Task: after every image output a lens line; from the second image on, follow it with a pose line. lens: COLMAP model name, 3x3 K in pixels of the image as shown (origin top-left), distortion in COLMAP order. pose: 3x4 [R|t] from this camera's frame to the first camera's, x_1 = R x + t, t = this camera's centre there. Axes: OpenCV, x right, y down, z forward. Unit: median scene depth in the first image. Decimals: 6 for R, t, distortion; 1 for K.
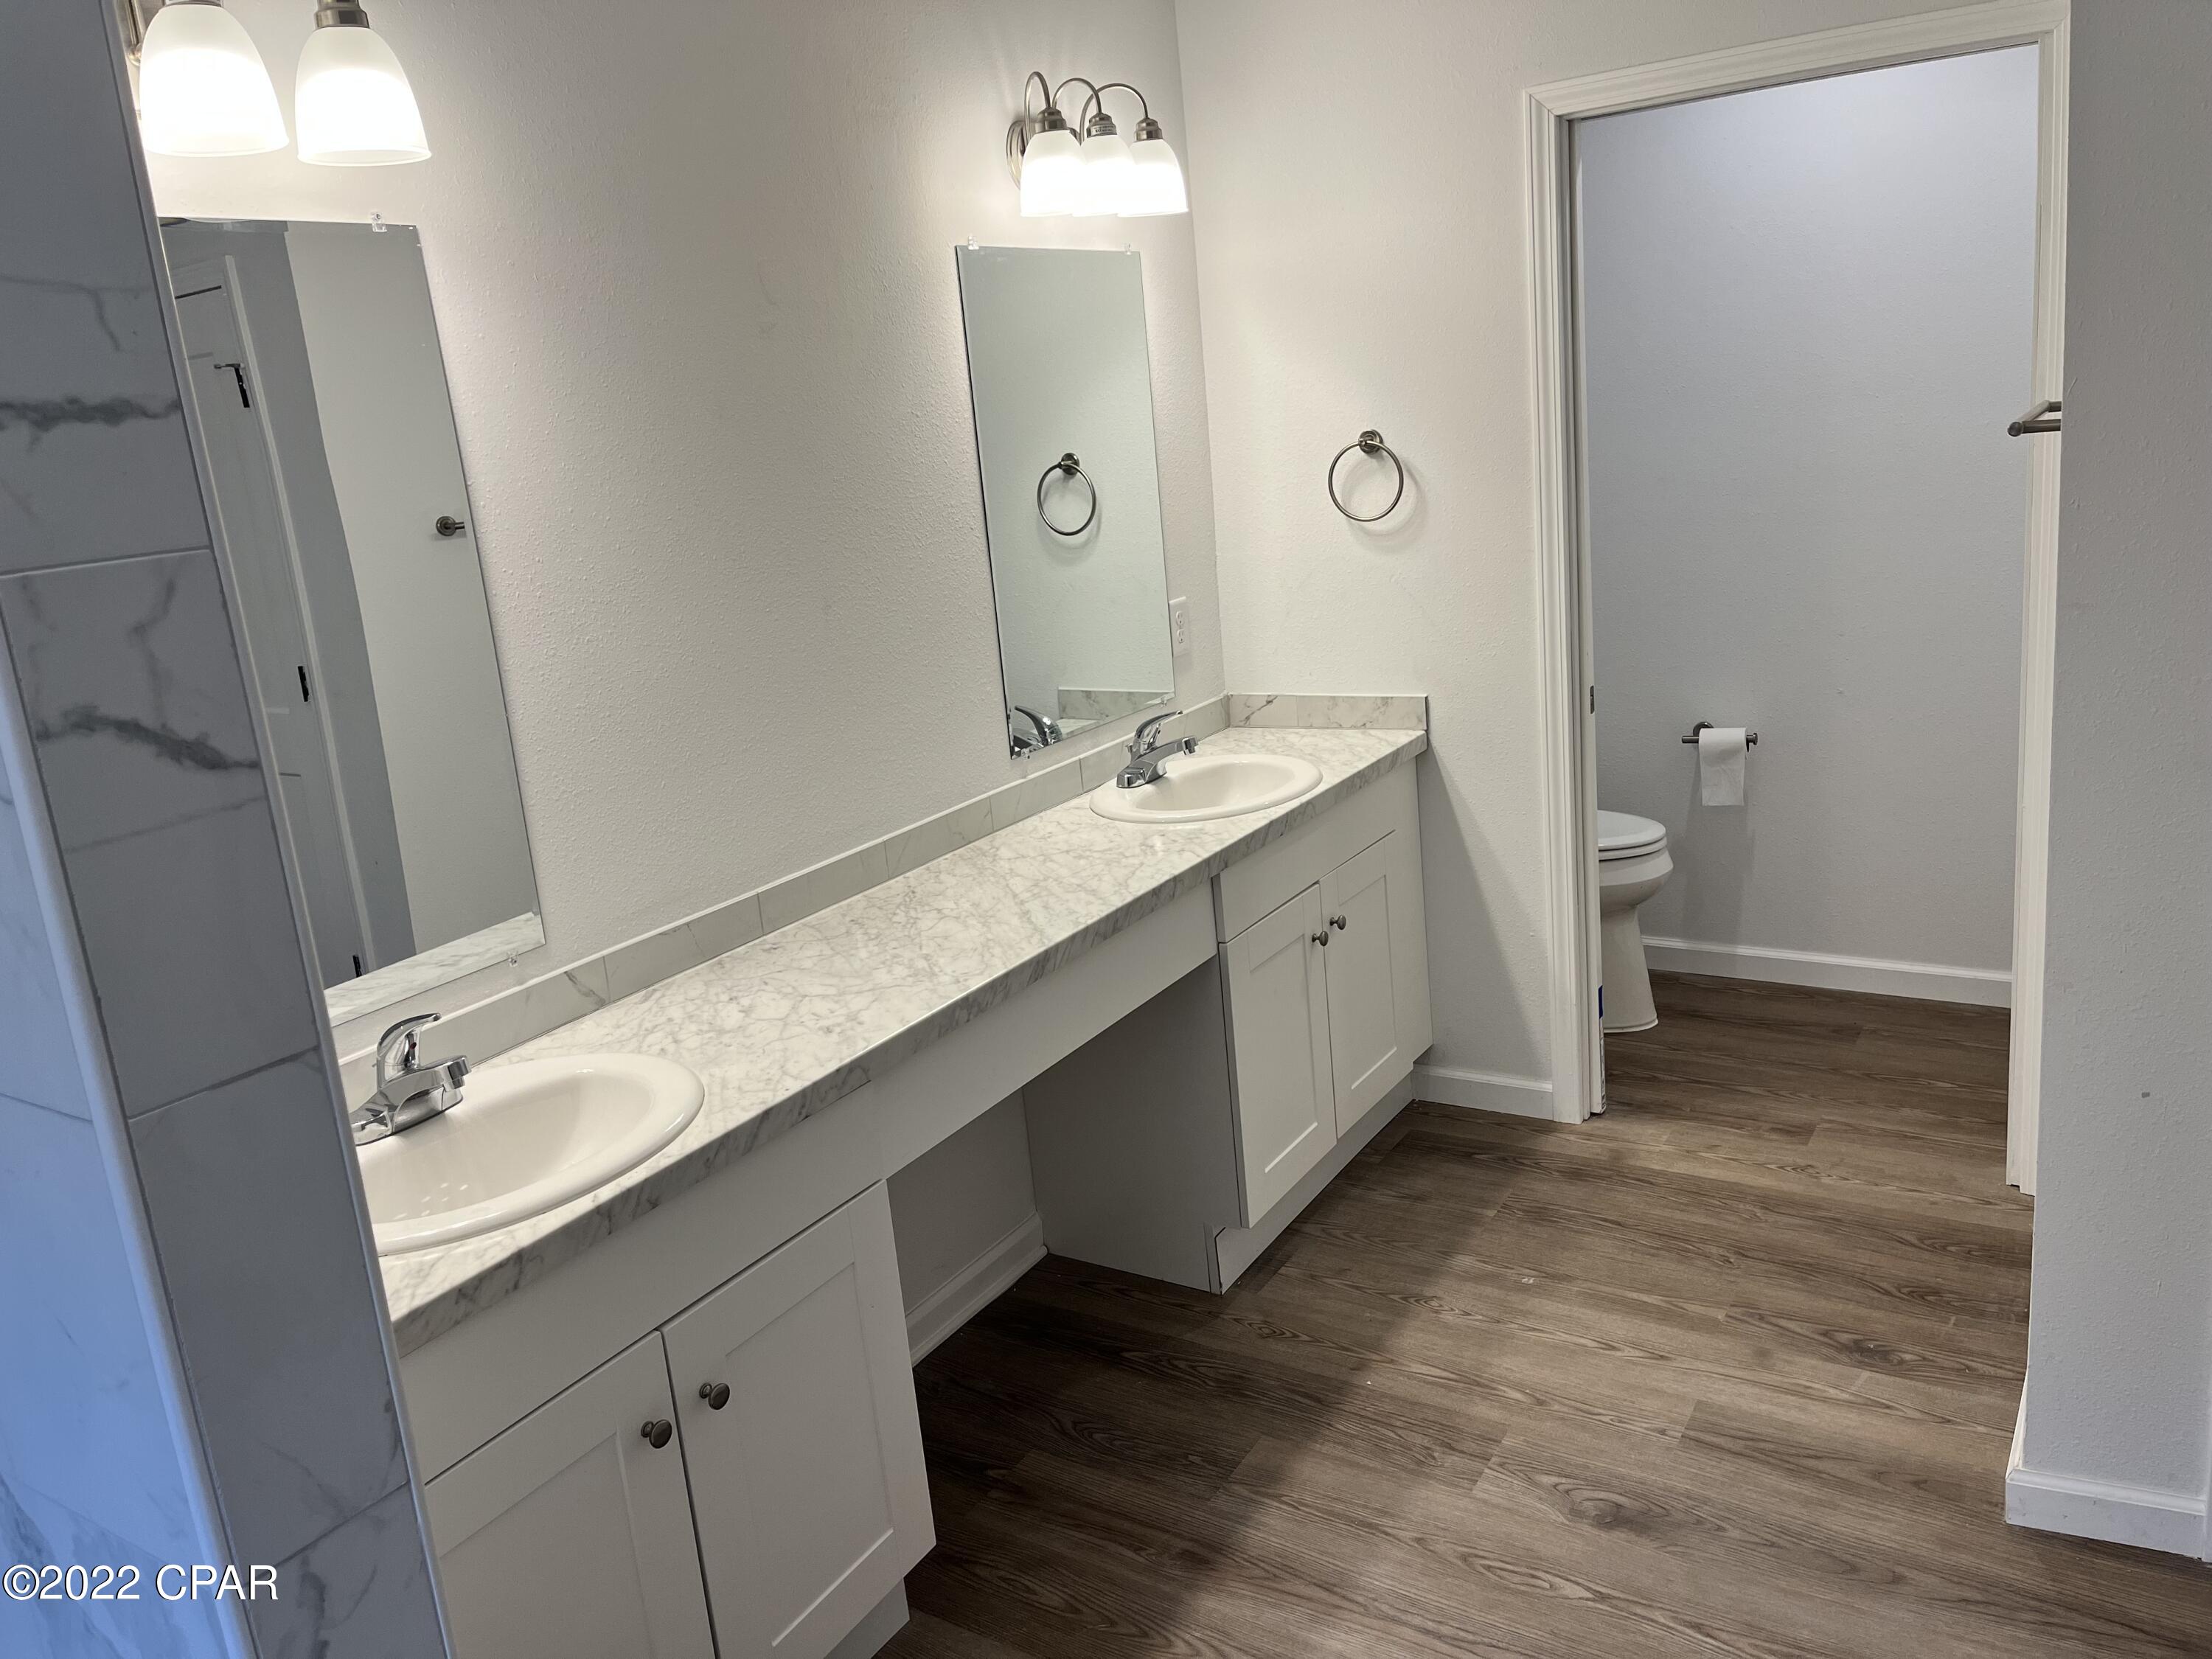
lens RADIAL K [[1647.0, 0, 1106.0], [0, 1647.0, 829.5], [0, 0, 1]] dist [0.069171, -0.098003]
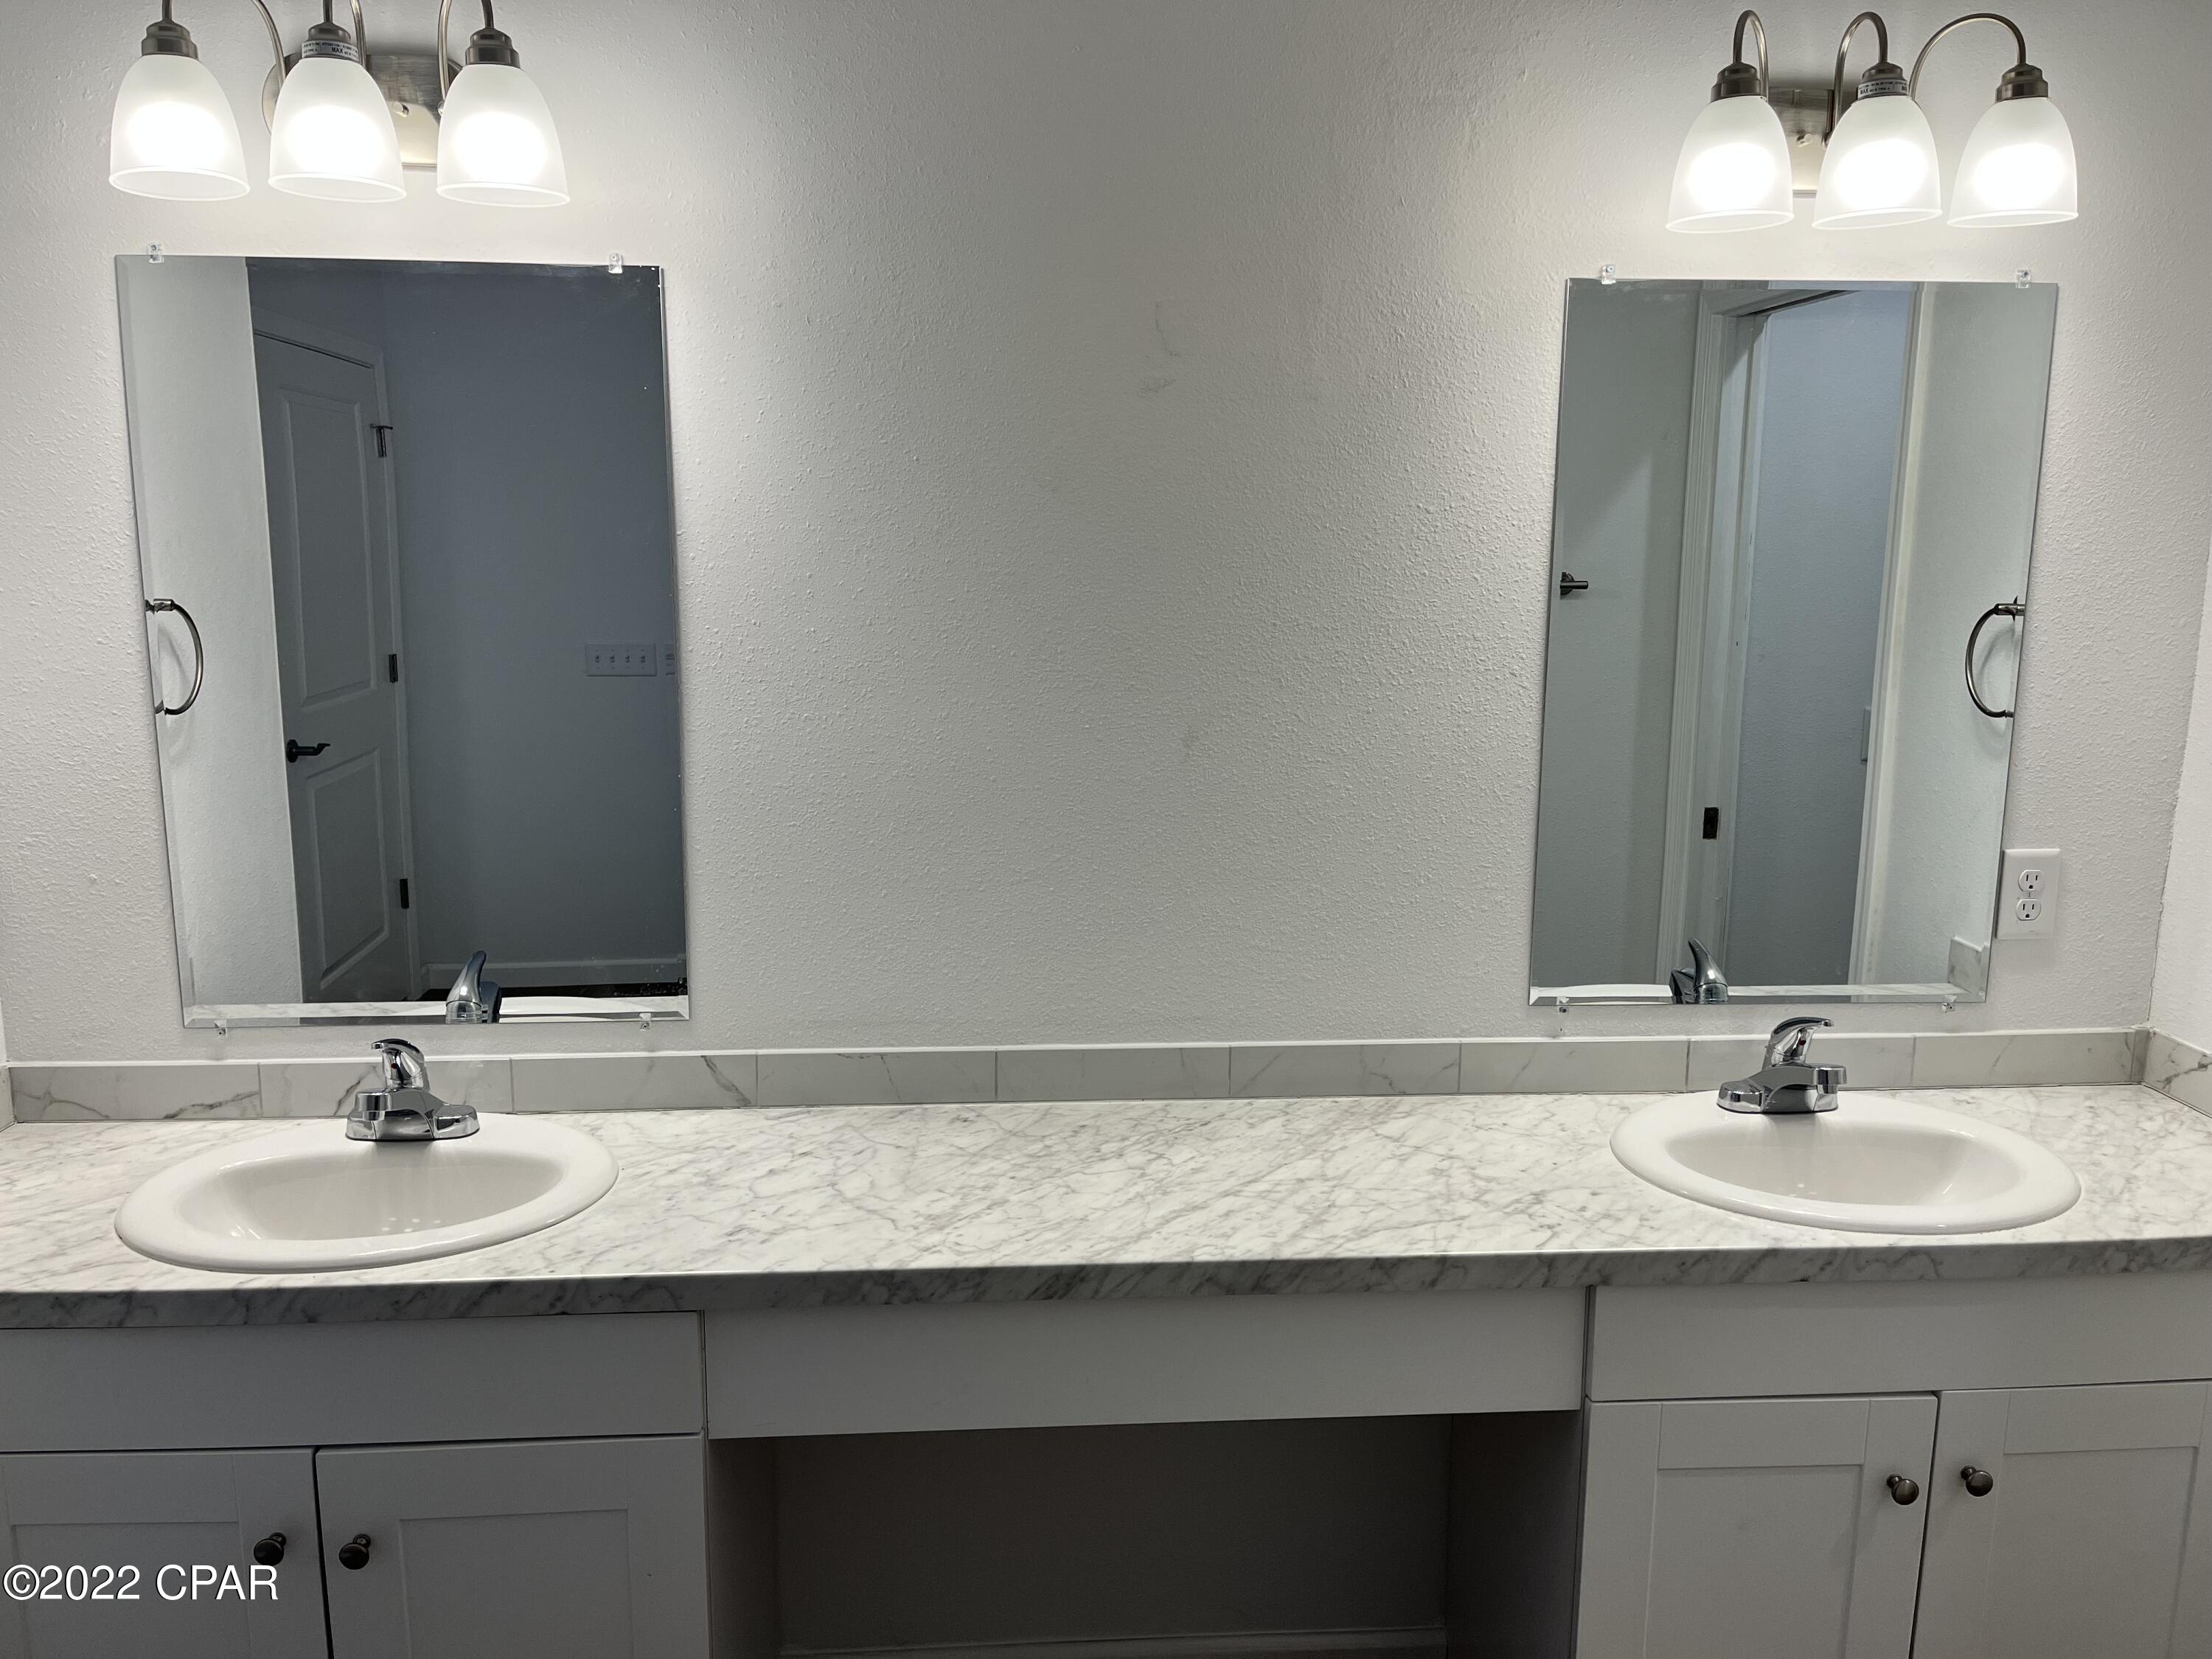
lens RADIAL K [[1647.0, 0, 1106.0], [0, 1647.0, 829.5], [0, 0, 1]] dist [0.069171, -0.098003]
pose [[0.587777, 0.240040, -0.772593, 0.436639], [-0.261555, 0.960067, 0.099300, -0.165471], [0.765577, 0.143709, 0.627088, 0.498606]]
